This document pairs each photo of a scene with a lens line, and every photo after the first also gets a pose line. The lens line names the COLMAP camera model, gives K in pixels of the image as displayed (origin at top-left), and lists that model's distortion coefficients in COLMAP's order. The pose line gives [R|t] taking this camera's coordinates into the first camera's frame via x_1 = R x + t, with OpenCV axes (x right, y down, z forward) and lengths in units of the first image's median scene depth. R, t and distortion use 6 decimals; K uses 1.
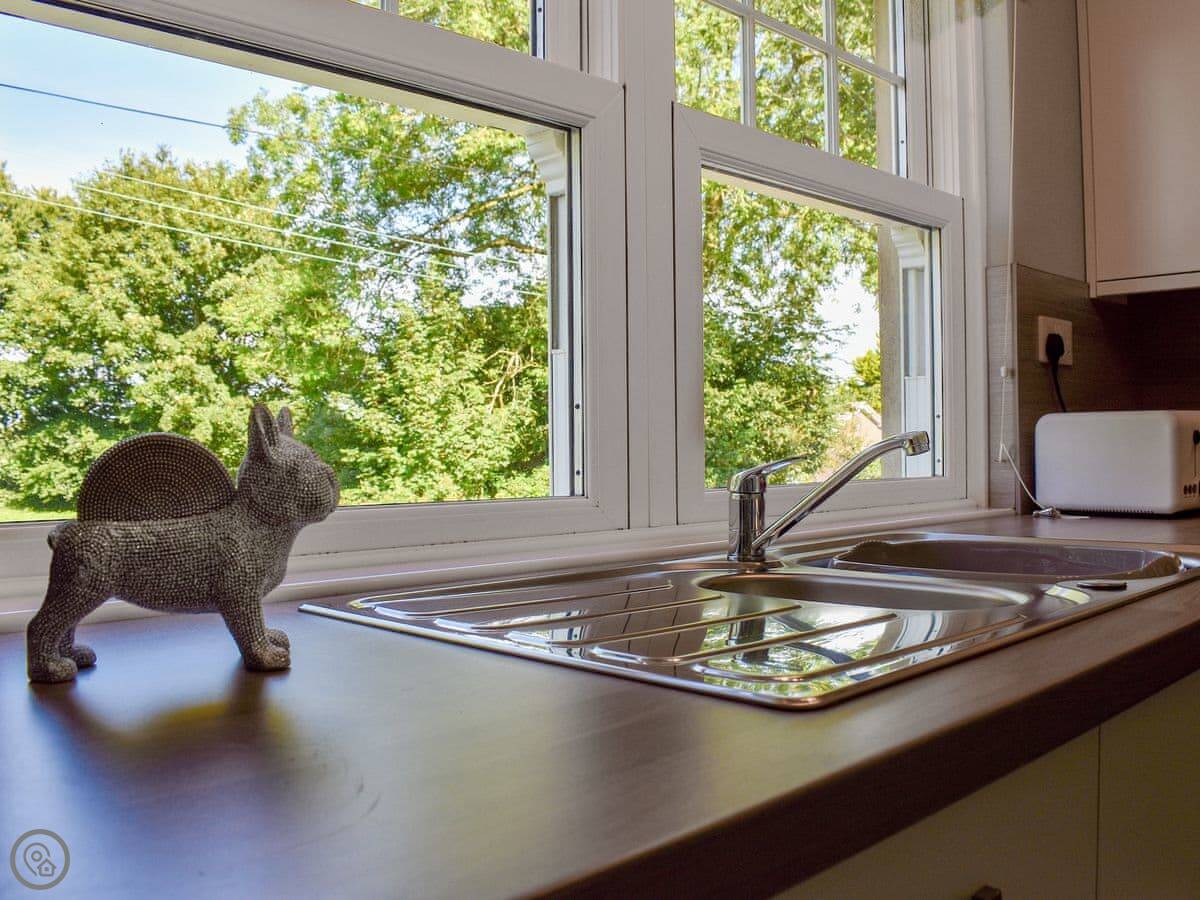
lens RADIAL K [[1060.6, 0, 543.5], [0, 1060.6, 465.4], [0, 0, 1]] dist [-0.090402, 0.001763]
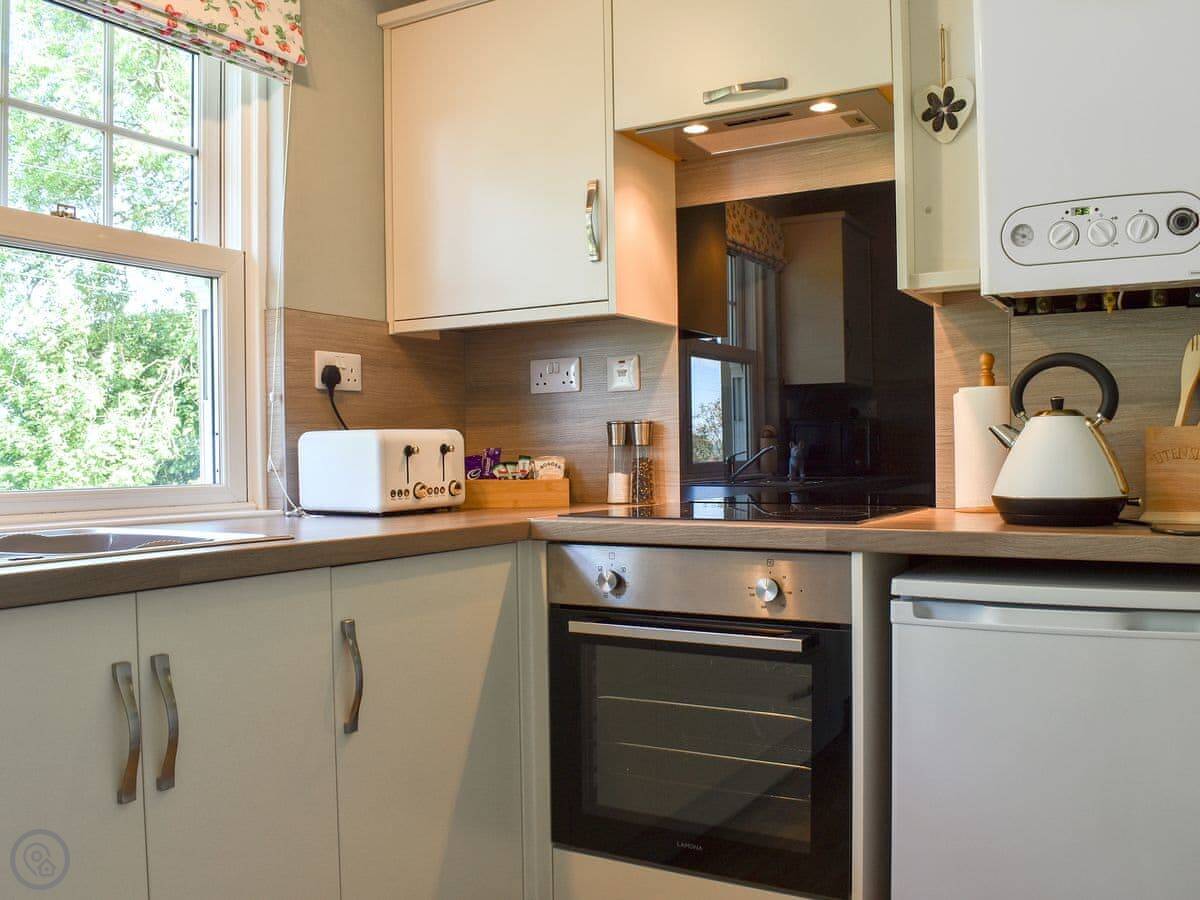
lens RADIAL K [[1073.7, 0, 555.7], [0, 1073.7, 480.6], [0, 0, 1]] dist [-0.081440, -0.003324]
pose [[0.965346, -0.008766, 0.260827, 0.056236], [0.007541, 0.999955, 0.005695, 0.000394], [-0.260865, -0.003530, 0.965369, -0.036935]]
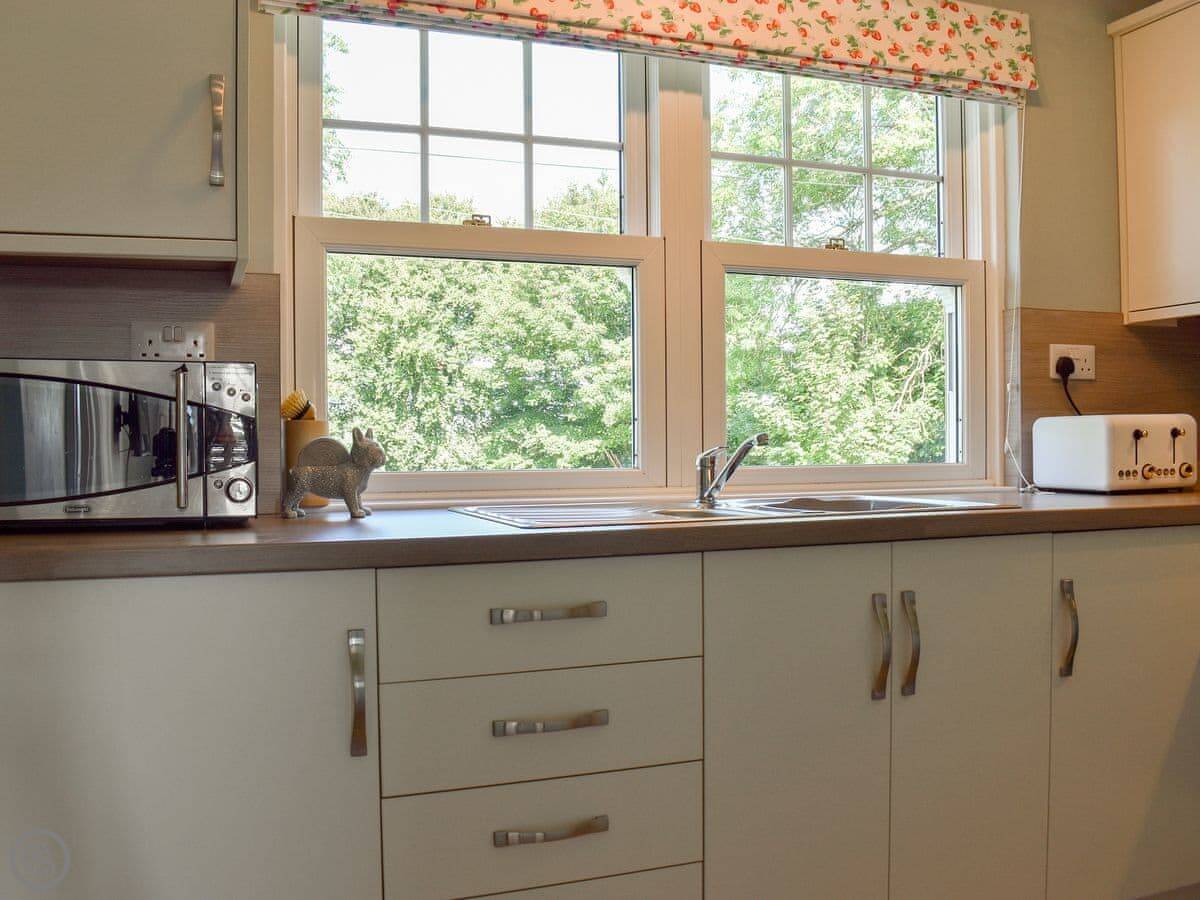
lens RADIAL K [[1060.6, 0, 543.5], [0, 1060.6, 465.4], [0, 0, 1]] dist [-0.090402, 0.001763]
pose [[0.909269, 0.008135, -0.416129, 0.058763], [-0.006109, 0.999962, 0.006200, 0.001186], [0.416163, -0.003095, 0.909285, -0.065959]]
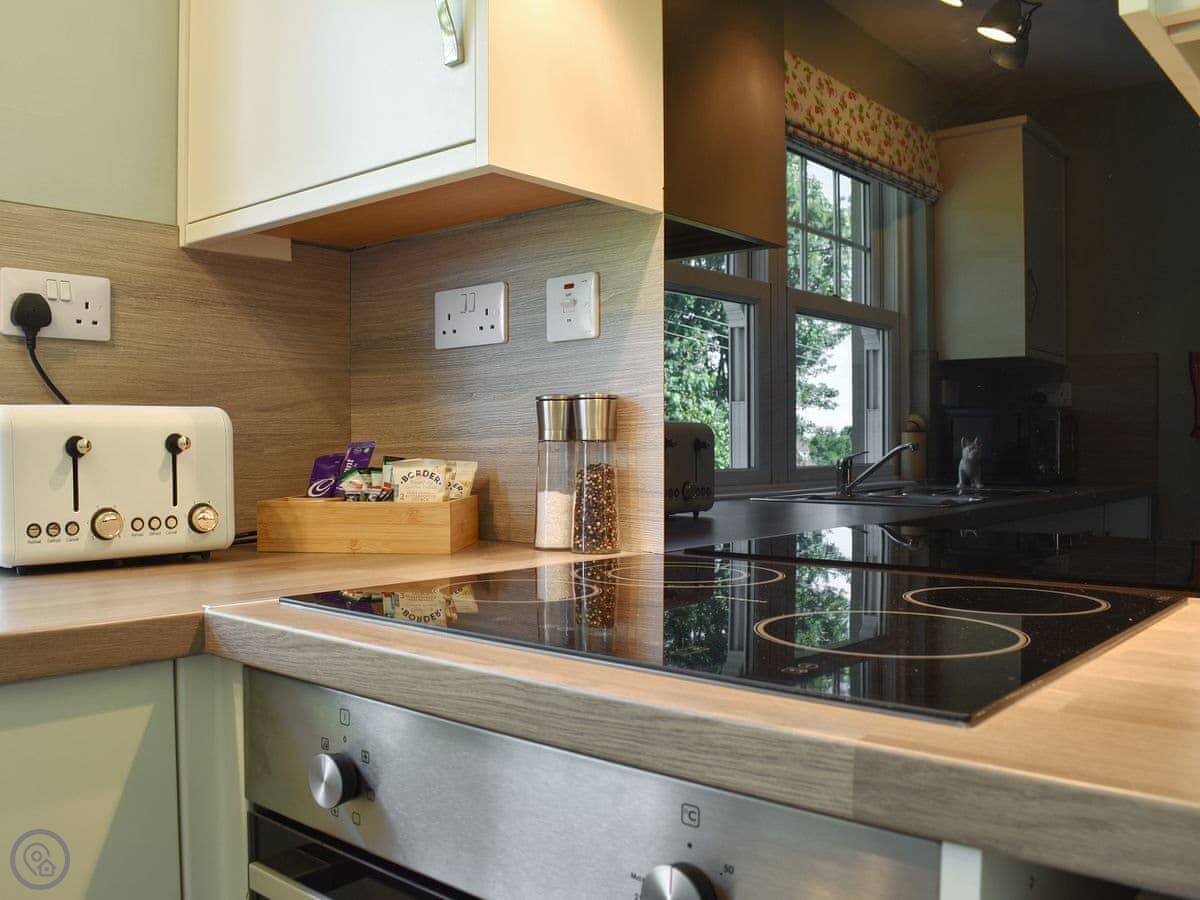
lens RADIAL K [[1060.6, 0, 543.5], [0, 1060.6, 465.4], [0, 0, 1]] dist [-0.090402, 0.001763]
pose [[0.996479, 0.009050, 0.083351, 0.104104], [-0.008993, 0.999959, -0.001063, -0.002013], [-0.083357, 0.000309, 0.996520, 0.038658]]
